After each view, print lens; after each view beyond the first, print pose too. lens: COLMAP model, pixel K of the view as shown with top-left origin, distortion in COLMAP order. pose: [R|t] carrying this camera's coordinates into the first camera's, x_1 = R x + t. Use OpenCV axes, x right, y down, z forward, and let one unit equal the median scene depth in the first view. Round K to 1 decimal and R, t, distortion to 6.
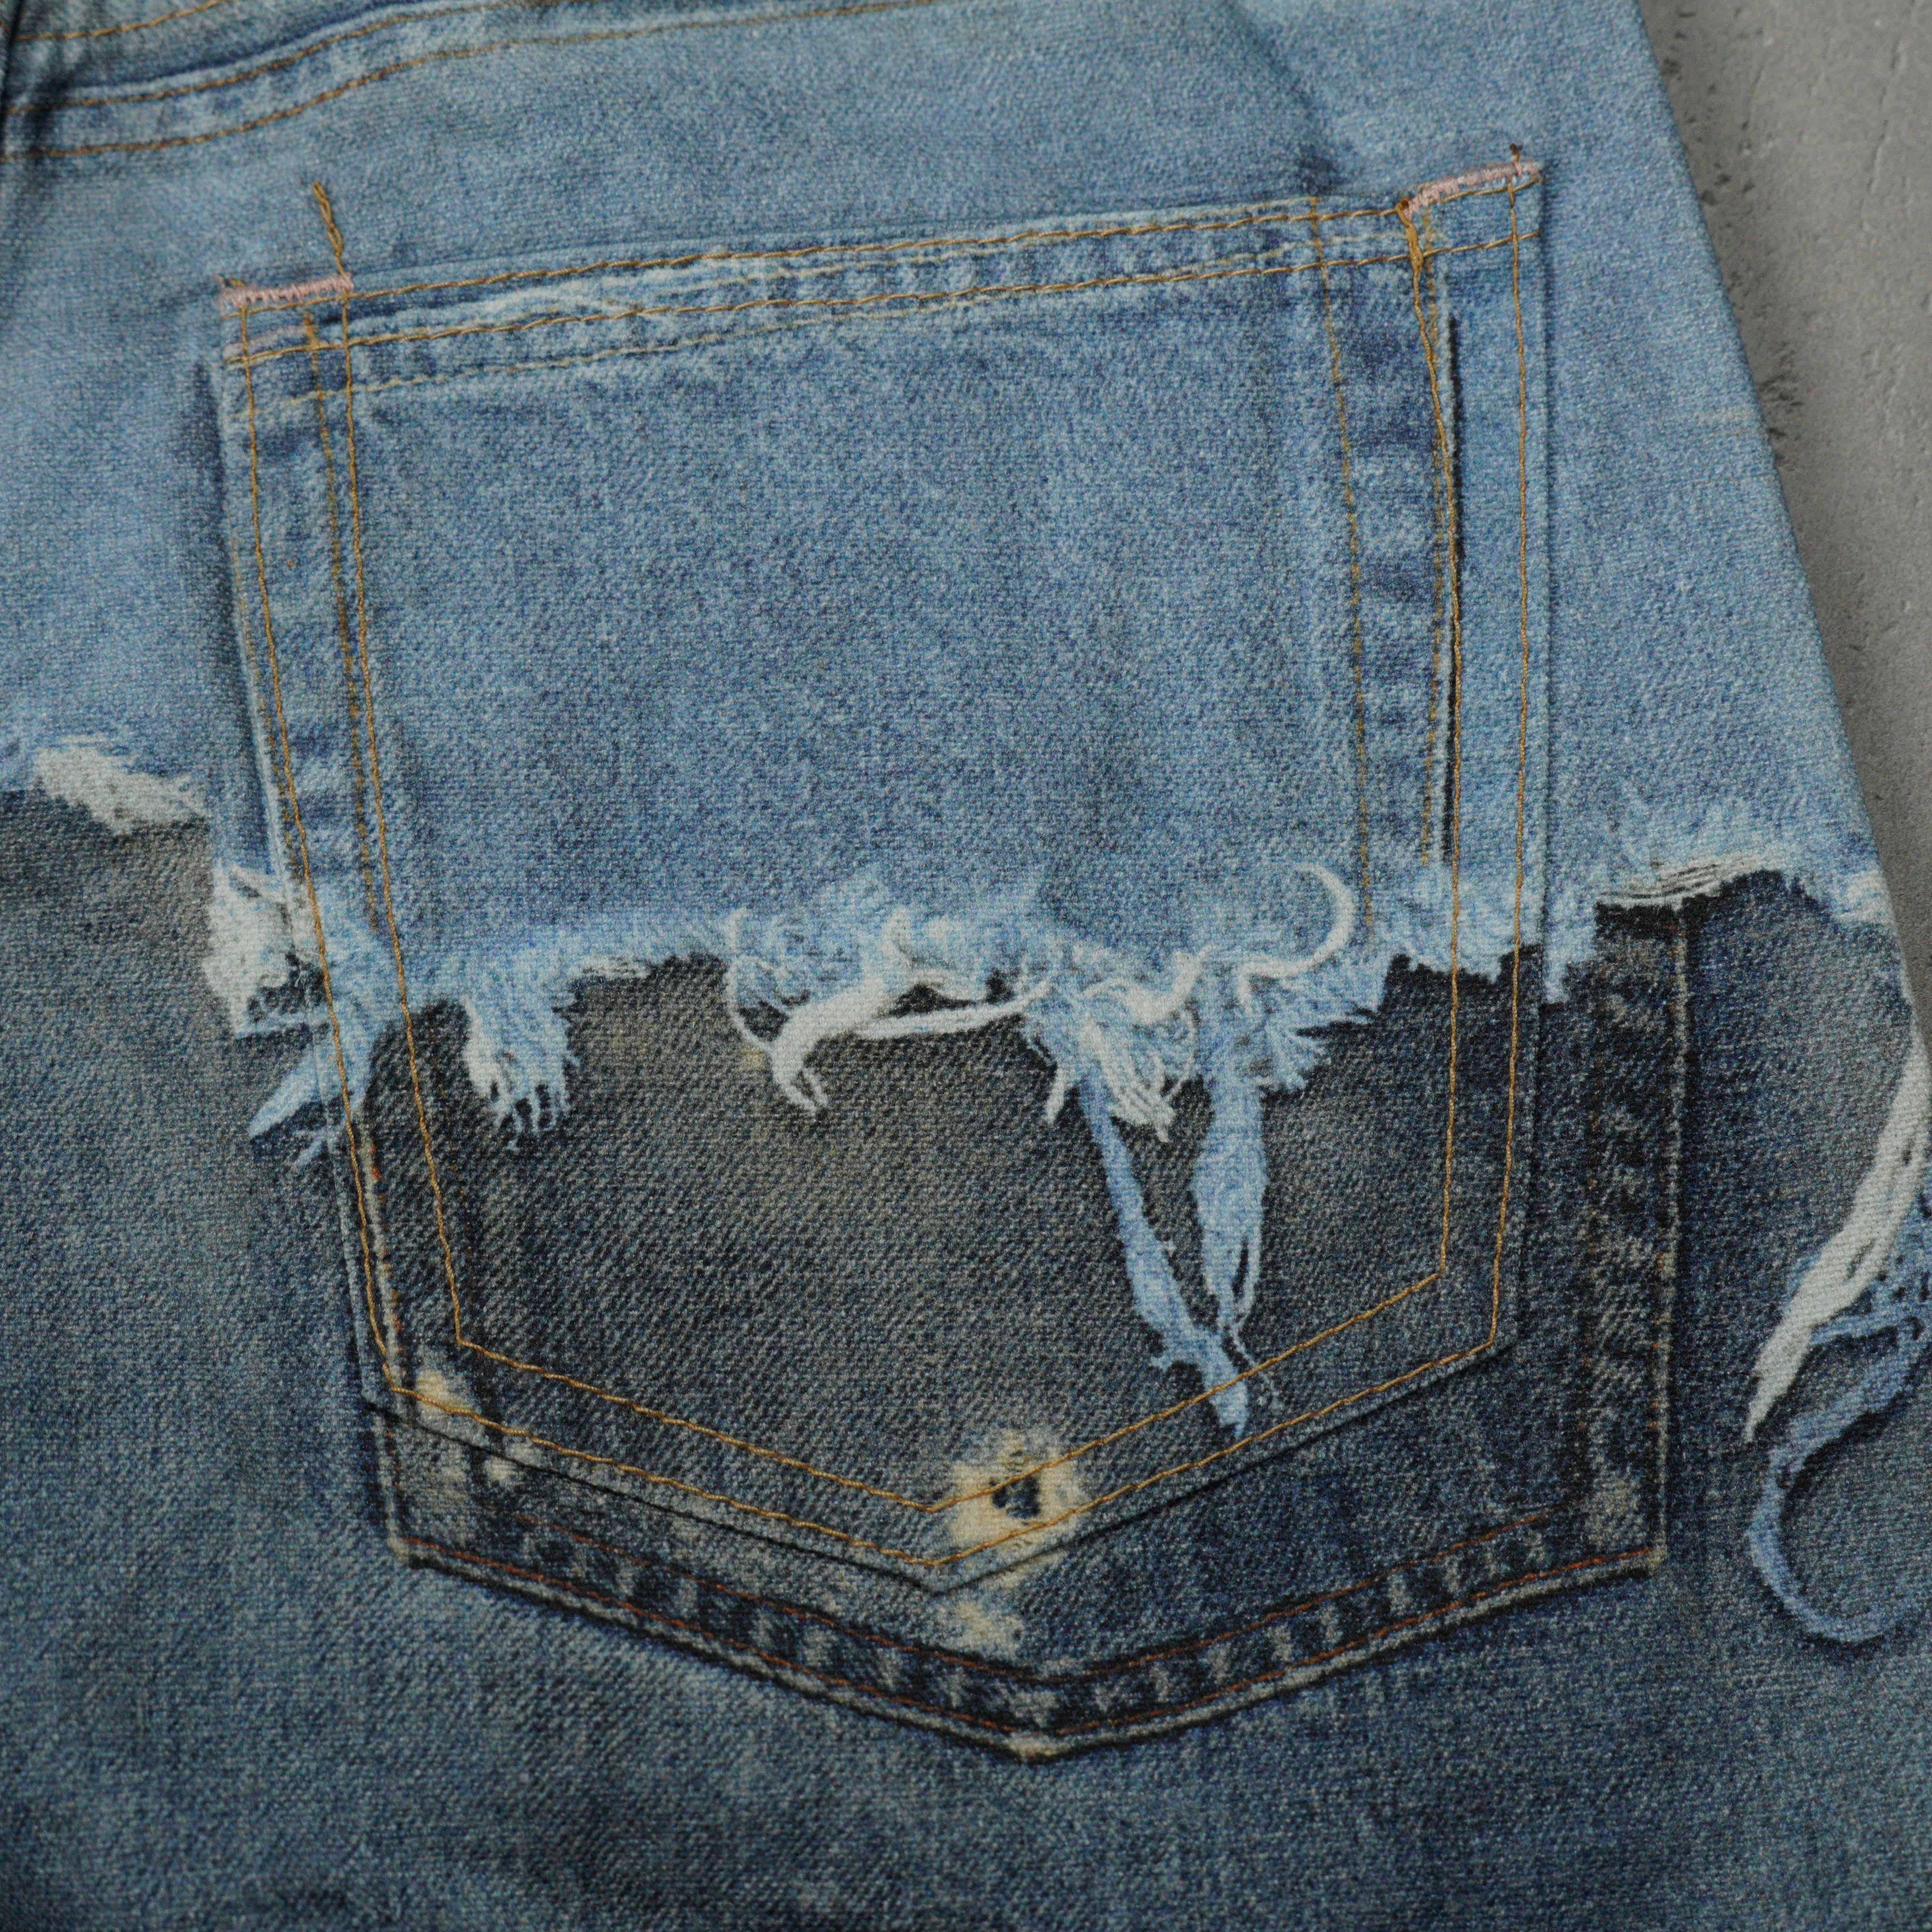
lens RADIAL K [[3604.4, 0, 966.9], [0, 3604.4, 966.8], [0, 0, 1]] dist [-0.080640, 0.000000]
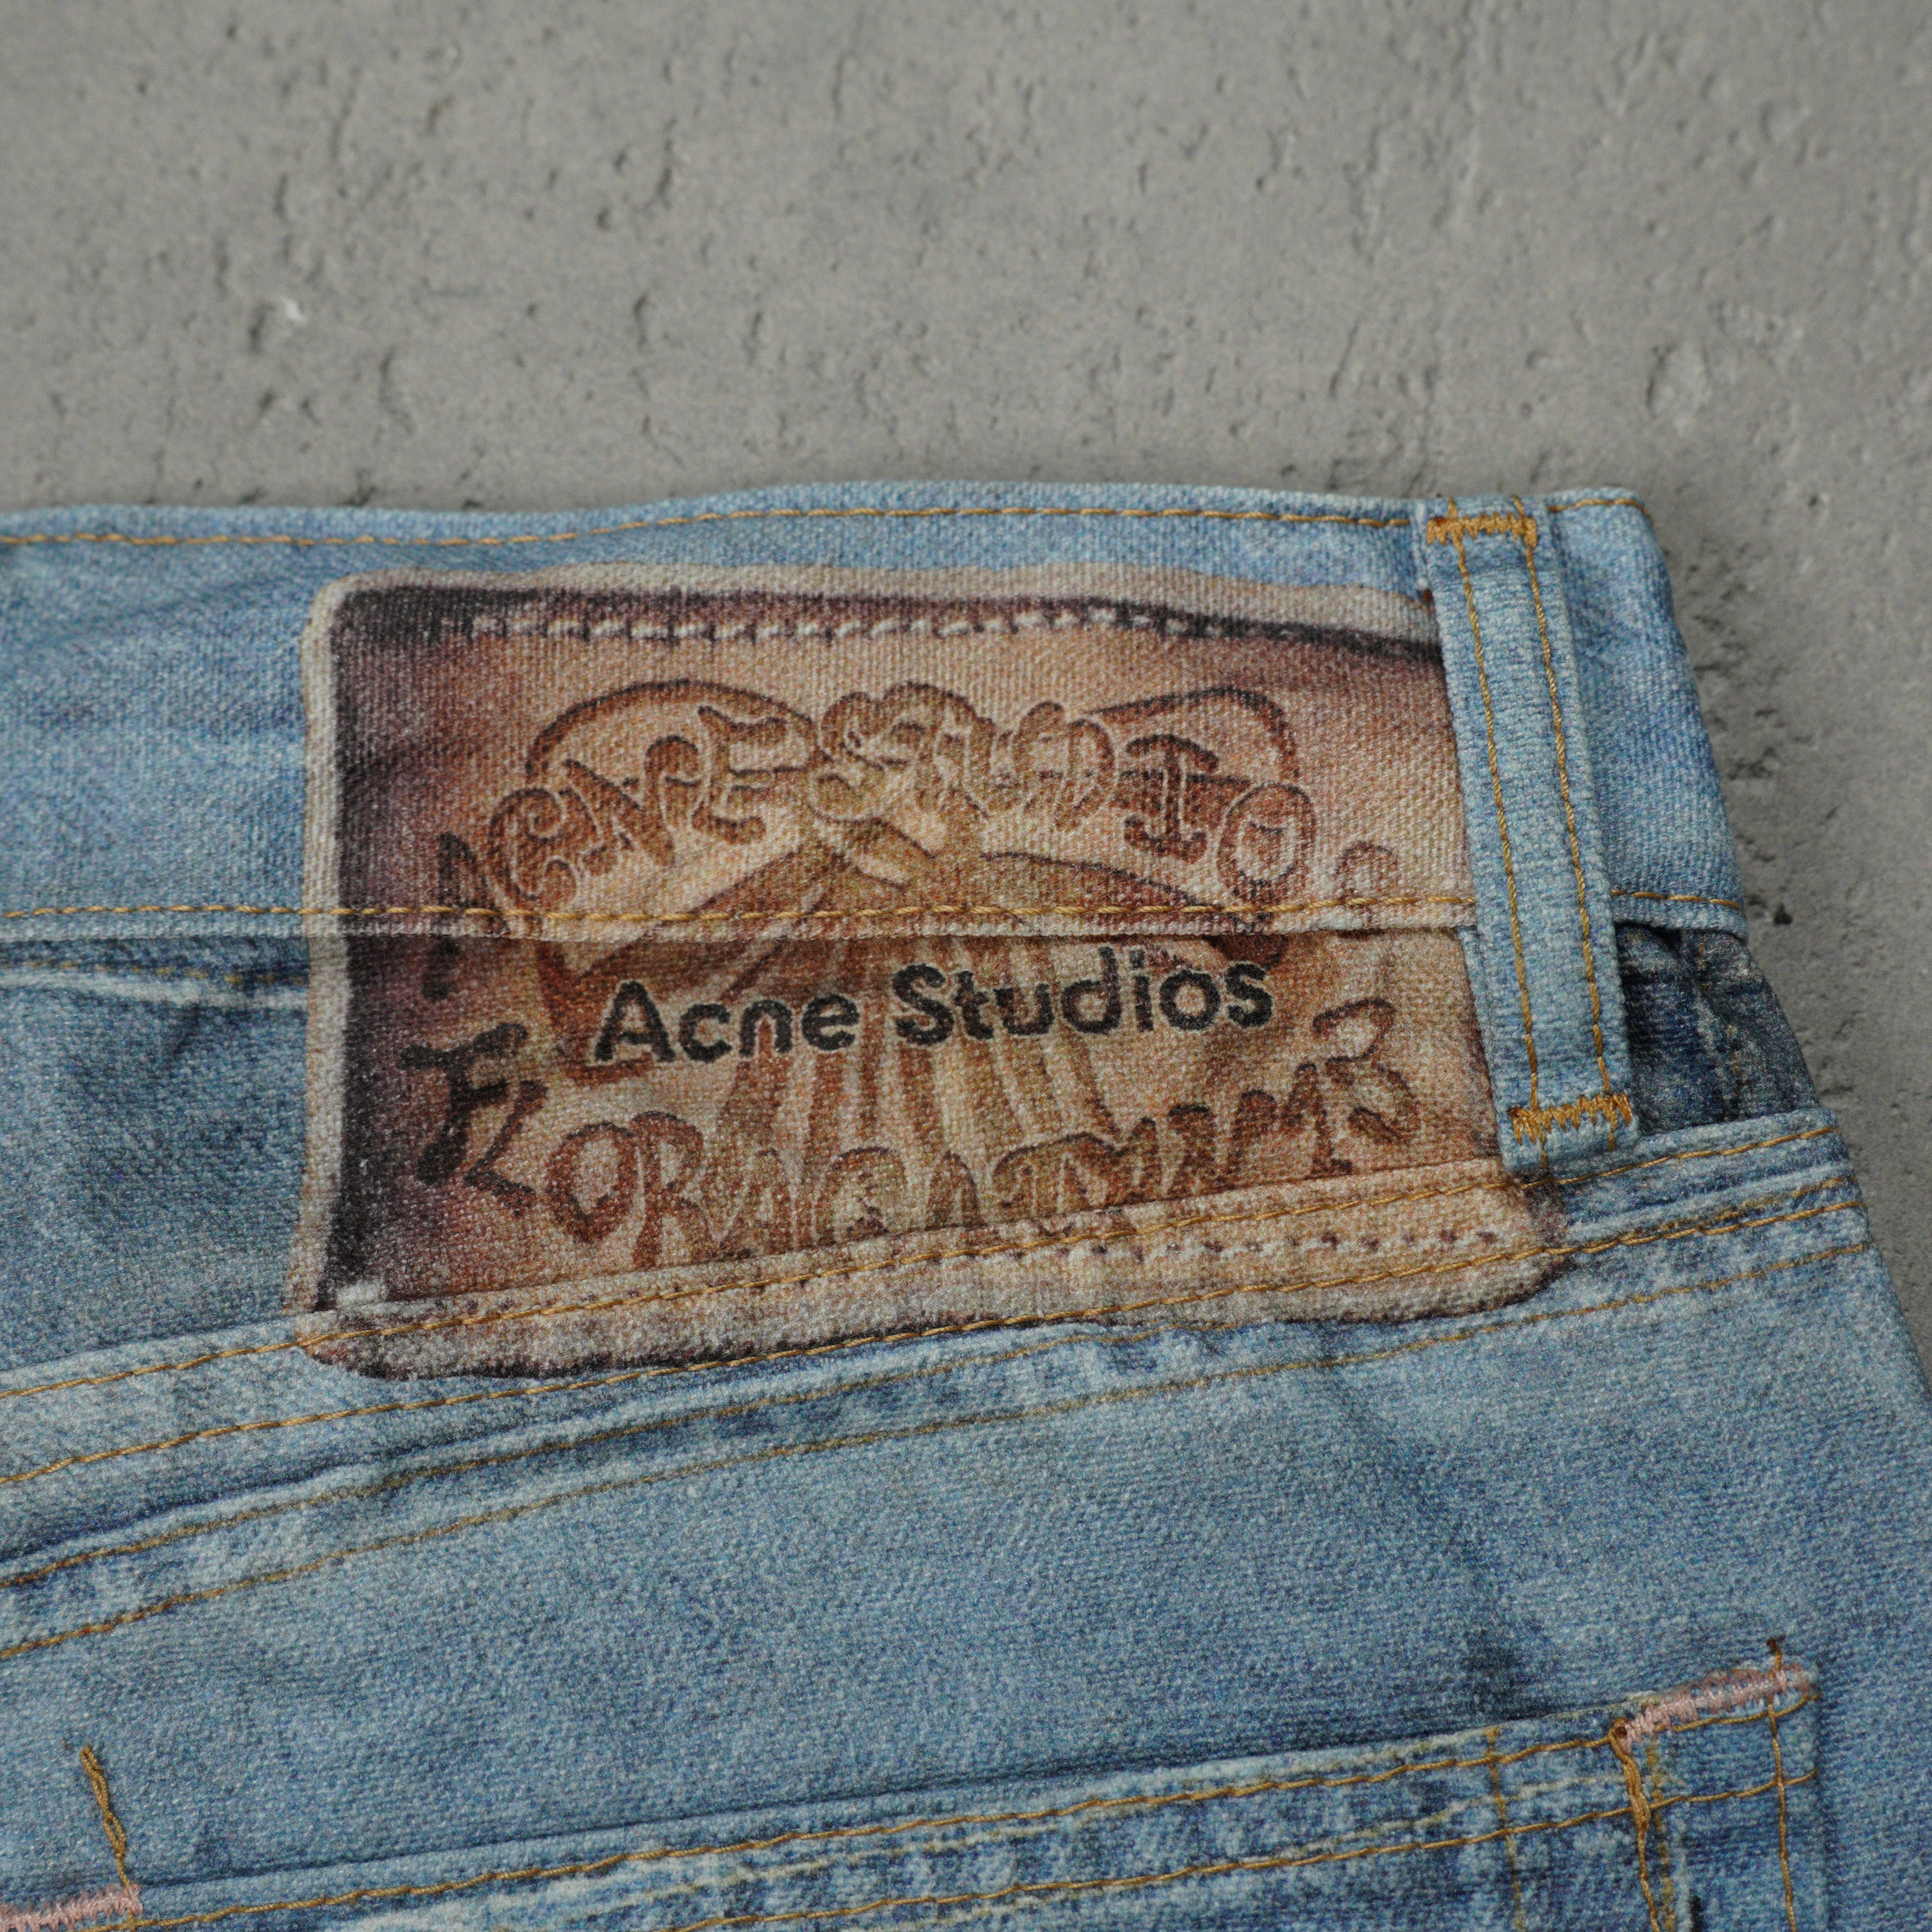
lens RADIAL K [[3604.4, 0, 963.9], [0, 3604.4, 963.9], [0, 0, 1]] dist [-0.080640, 0.000000]
pose [[0.998811, -0.044261, -0.020450, 0.014372], [0.043926, 0.998897, -0.016563, -0.358097], [0.021160, 0.015645, 0.999654, 0.293037]]
